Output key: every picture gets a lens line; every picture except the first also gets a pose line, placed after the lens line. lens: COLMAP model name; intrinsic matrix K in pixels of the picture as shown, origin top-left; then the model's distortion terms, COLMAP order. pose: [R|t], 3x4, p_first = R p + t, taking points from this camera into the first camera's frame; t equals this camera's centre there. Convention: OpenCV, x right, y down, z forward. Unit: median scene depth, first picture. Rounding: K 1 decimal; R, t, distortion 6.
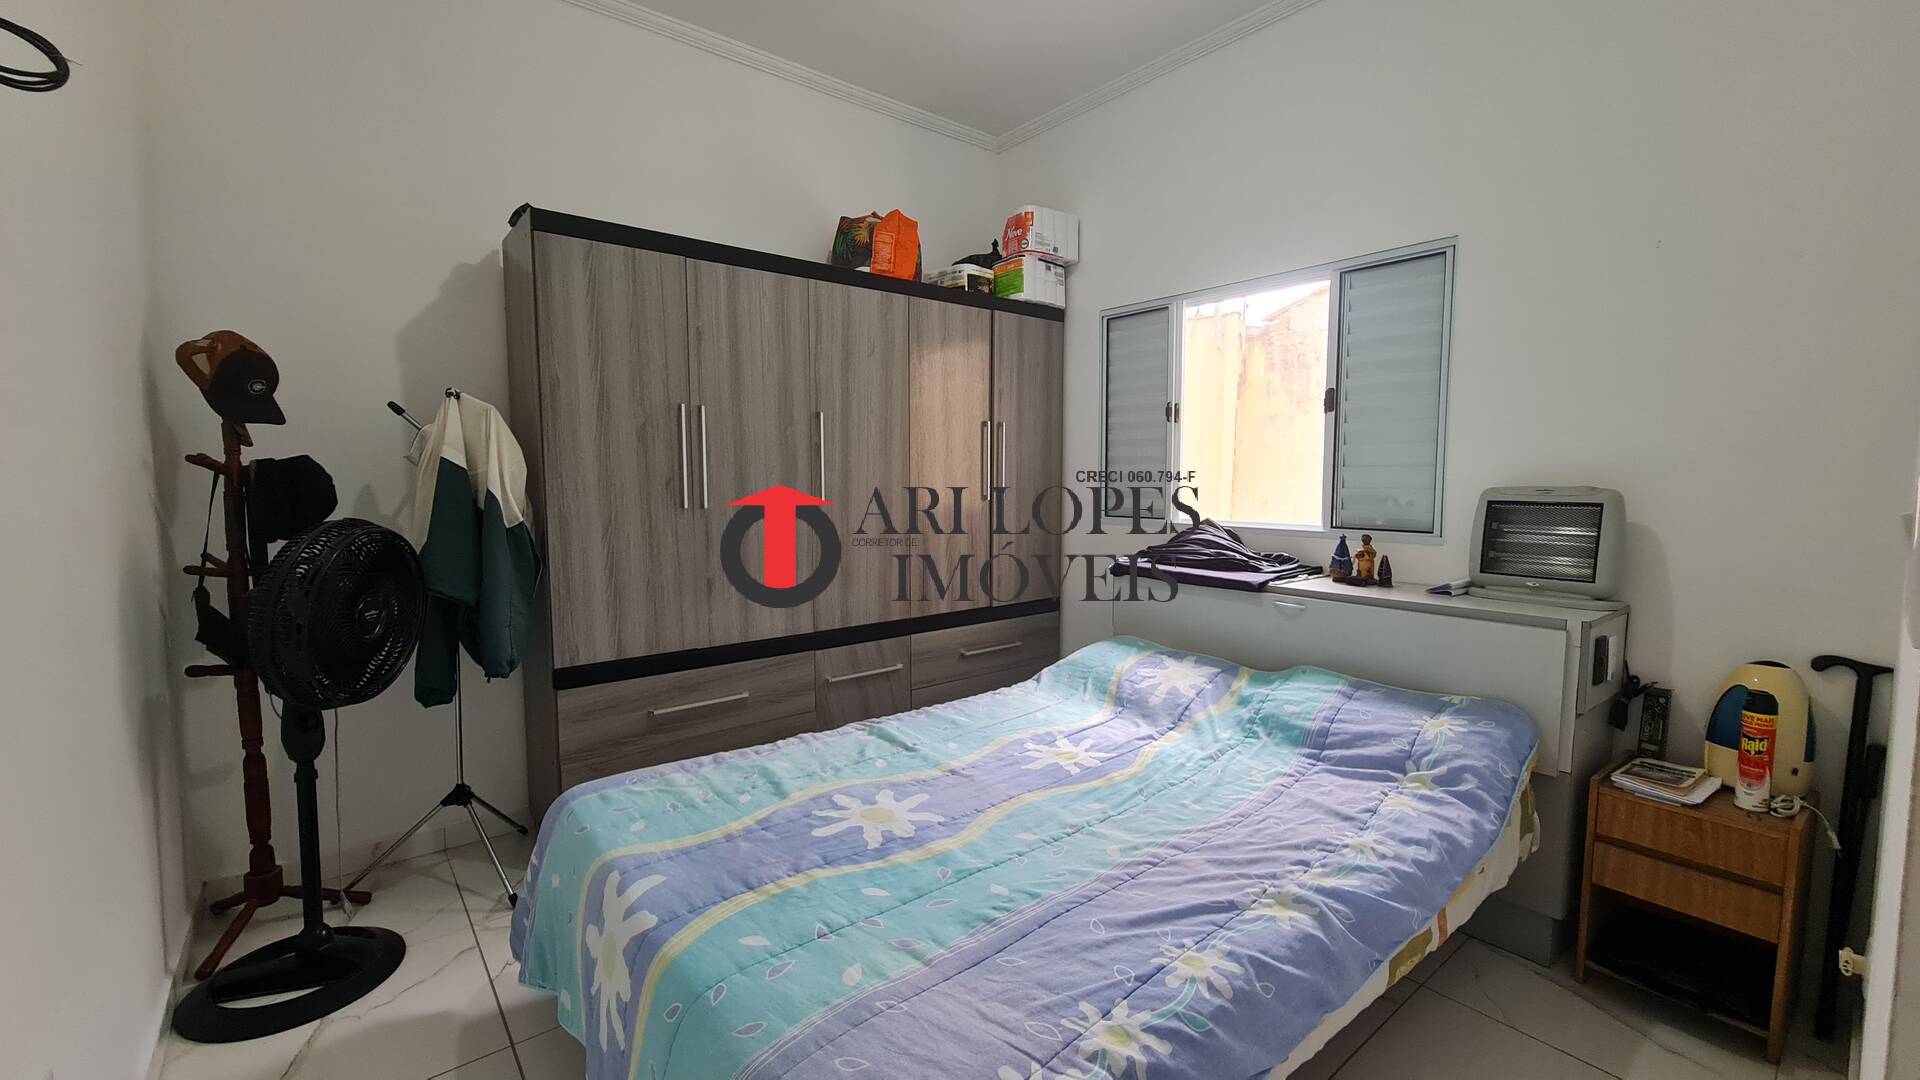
lens RADIAL K [[786.5, 0, 964.9], [0, 786.5, 541.5], [0, 0, 1]] dist [-0.000812, -0.000883]
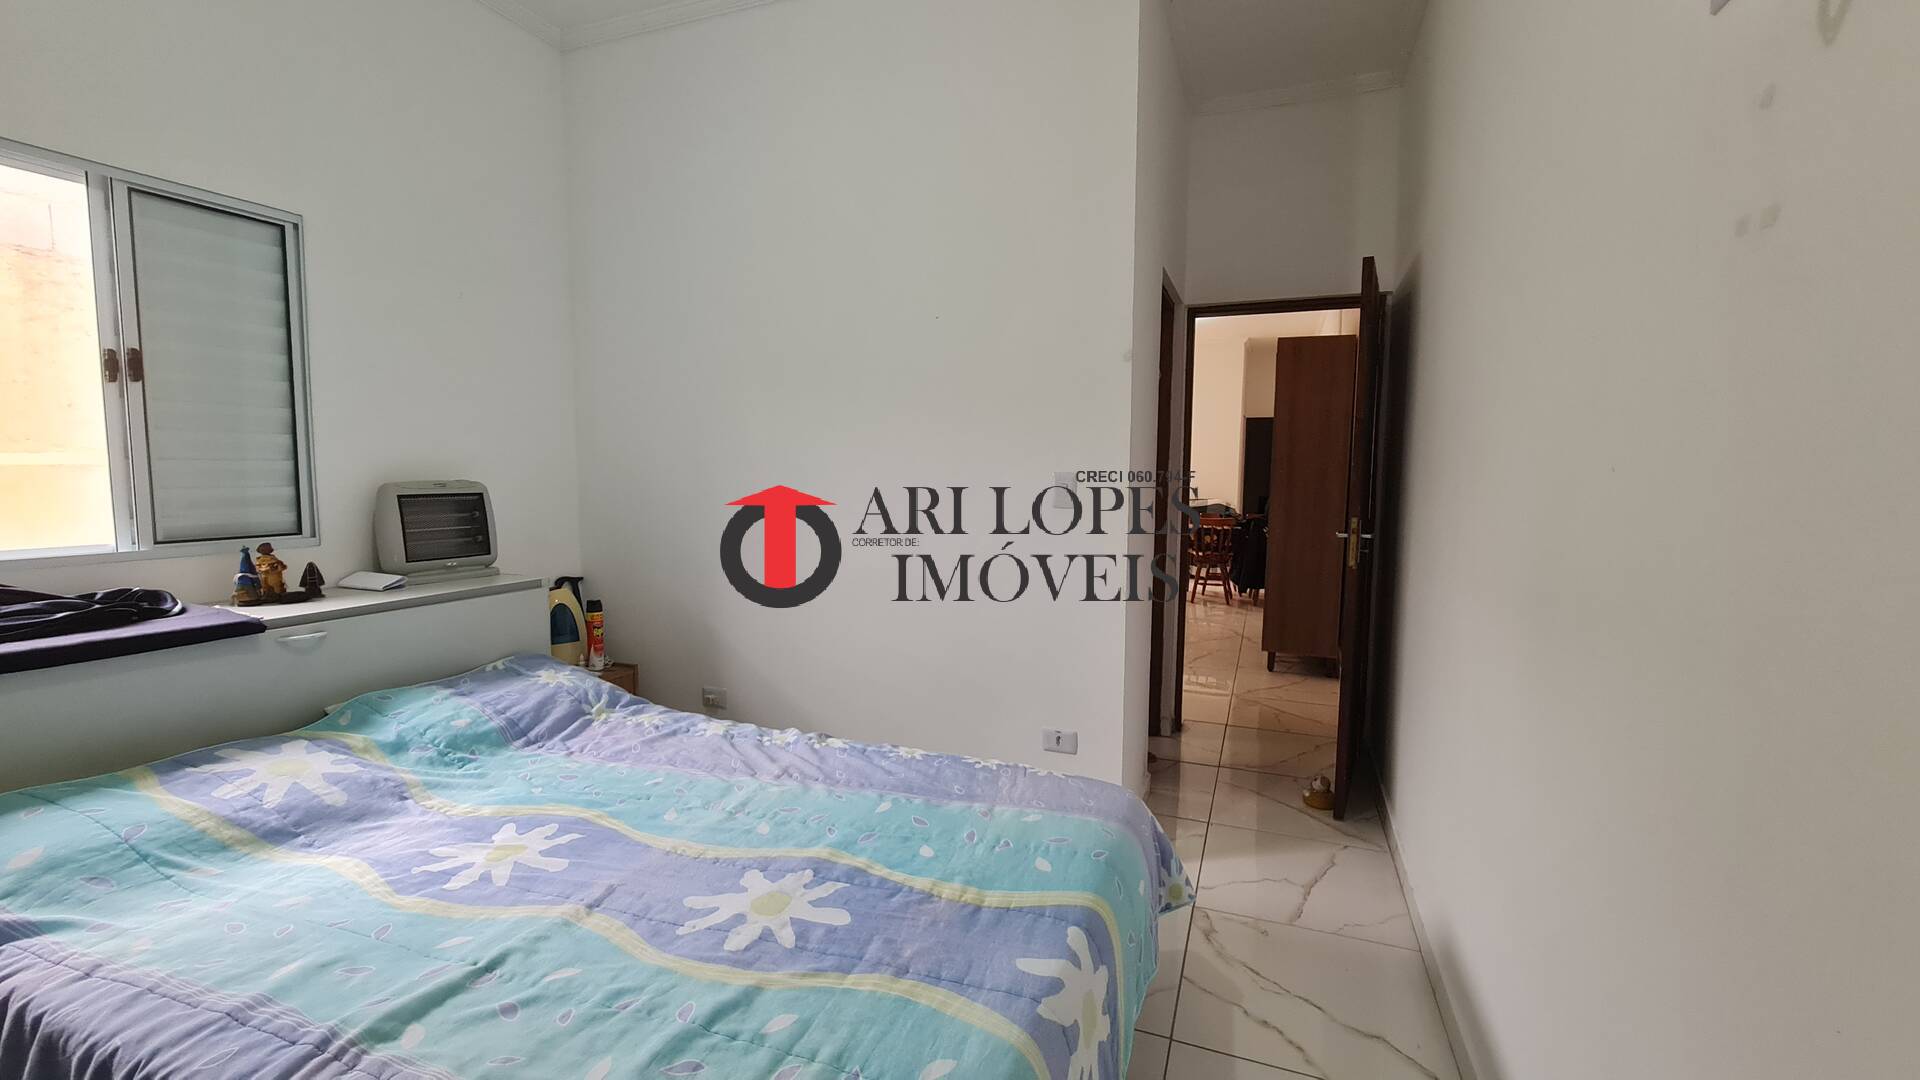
lens RADIAL K [[786.5, 0, 963.6], [0, 786.5, 536.7], [0, 0, 1]] dist [-0.000812, -0.000883]
pose [[-0.494065, -0.081886, 0.865560, -0.748993], [0.061934, 0.989711, 0.128984, -0.100842], [-0.867216, 0.117334, -0.483910, 1.001246]]
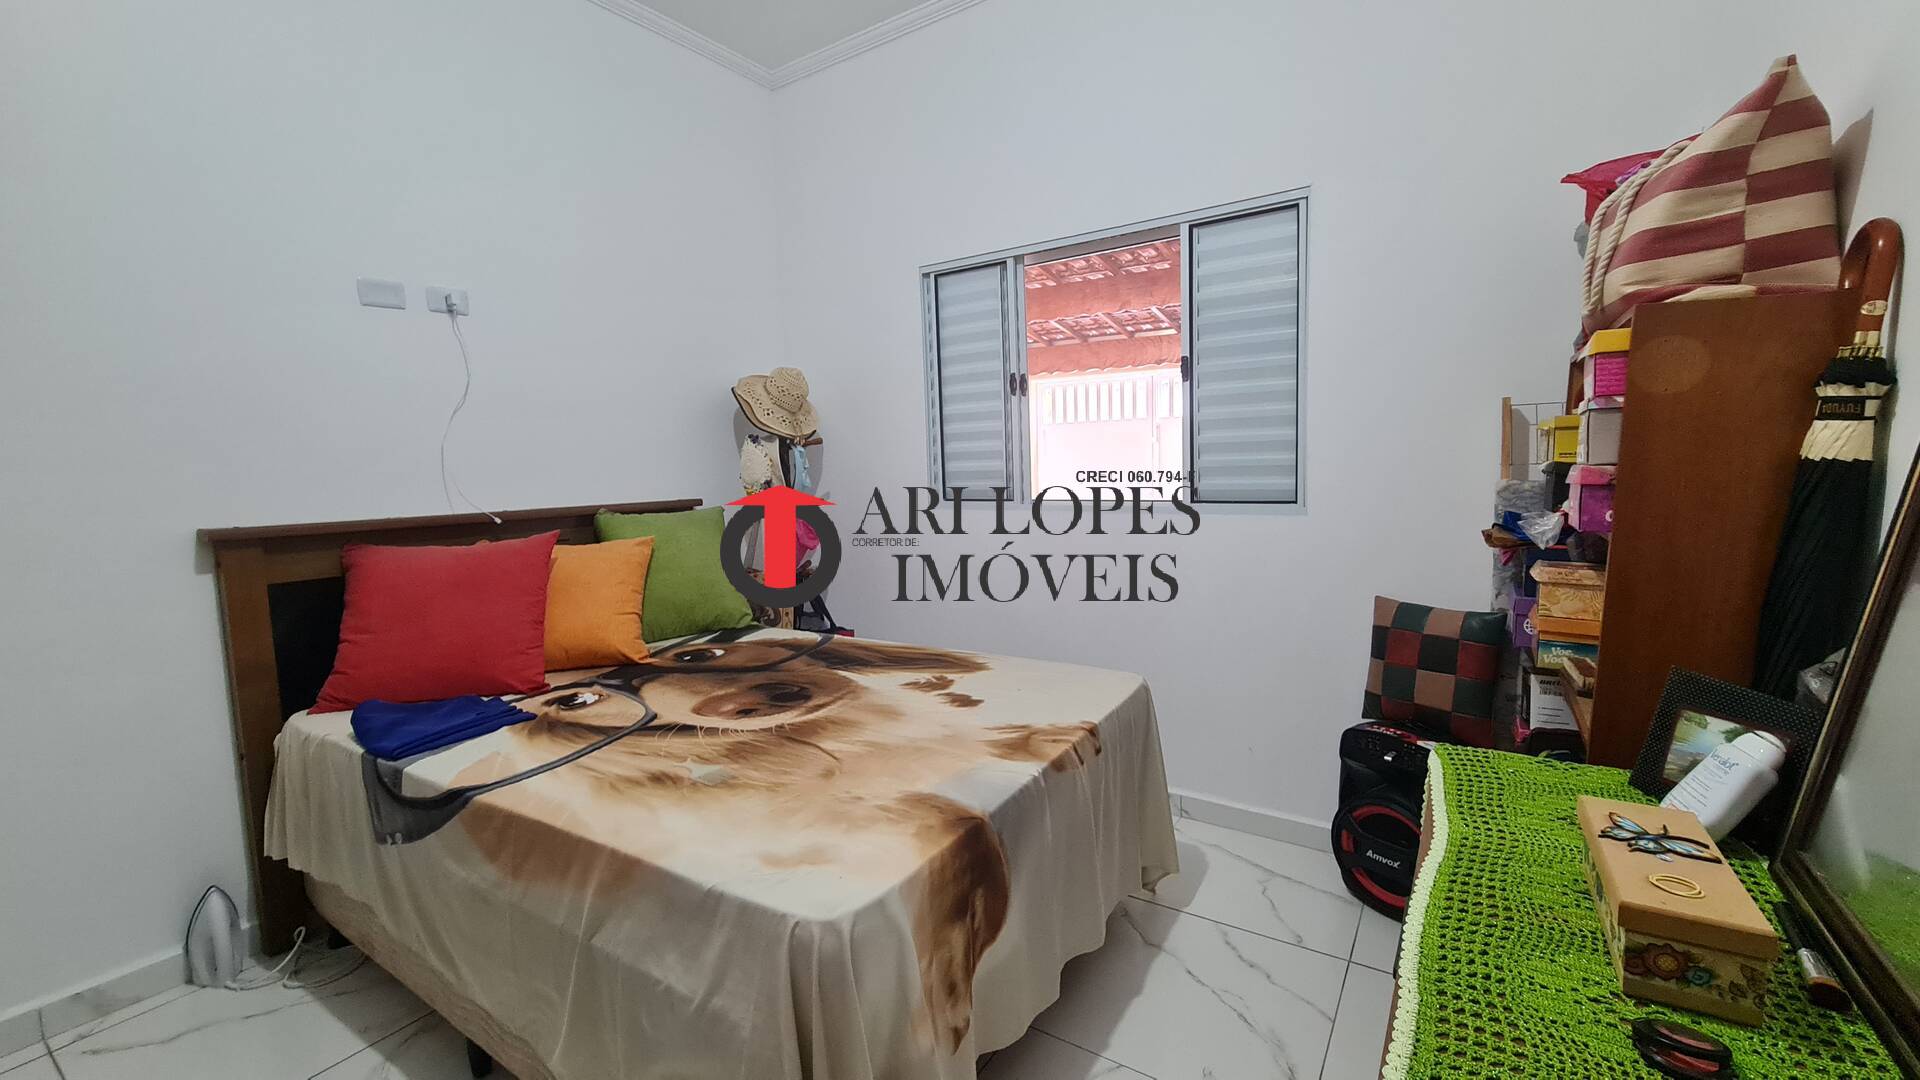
lens RADIAL K [[786.5, 0, 957.4], [0, 786.5, 535.5], [0, 0, 1]] dist [-0.000812, -0.000883]
pose [[0.957191, -0.065321, 0.281991, -0.083196], [0.064132, 0.997851, 0.013458, -0.019555], [-0.282264, 0.005203, 0.959323, 0.291313]]
